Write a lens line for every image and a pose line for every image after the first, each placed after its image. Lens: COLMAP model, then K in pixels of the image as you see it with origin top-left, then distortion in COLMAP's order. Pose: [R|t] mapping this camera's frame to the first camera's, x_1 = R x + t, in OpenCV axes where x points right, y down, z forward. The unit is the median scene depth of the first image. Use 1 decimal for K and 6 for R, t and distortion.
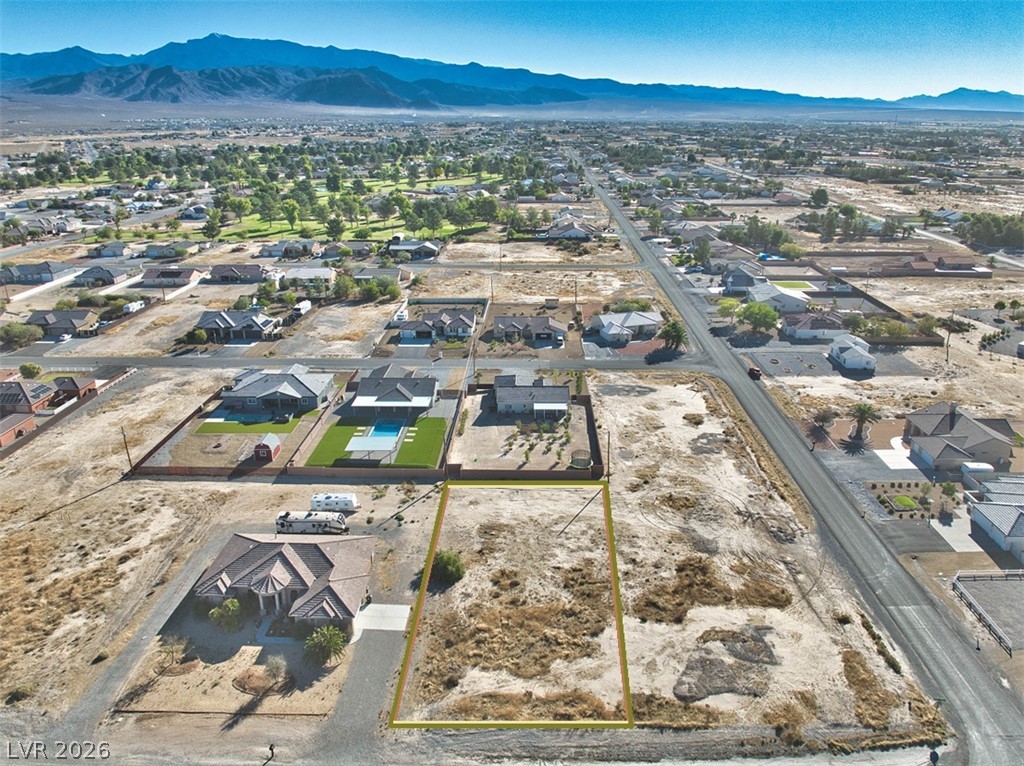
lens RADIAL K [[734.9, 0, 513.3], [0, 734.9, 393.0], [0, 0, 1]] dist [-0.026825, -0.020595]
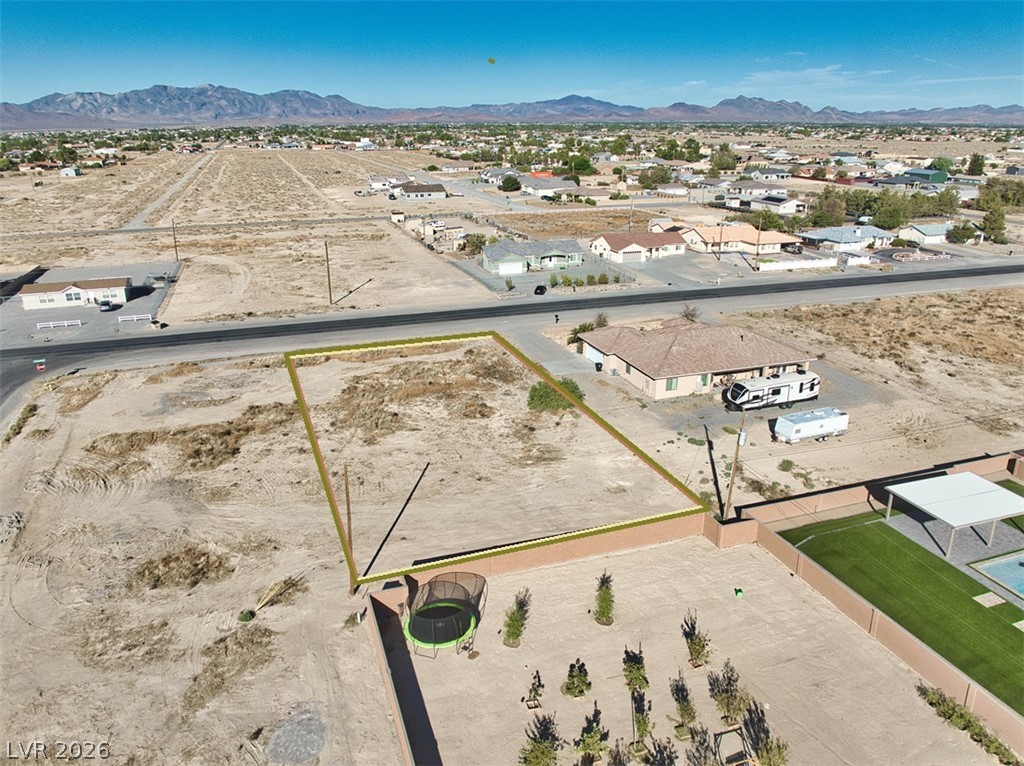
lens RADIAL K [[734.9, 0, 508.9], [0, 734.9, 419.1], [0, 0, 1]] dist [-0.026825, -0.020595]
pose [[-0.936774, 0.140067, -0.320681, 0.178665], [-0.114258, 0.743747, 0.658625, -0.220884], [0.330757, 0.653622, -0.680718, 1.343084]]
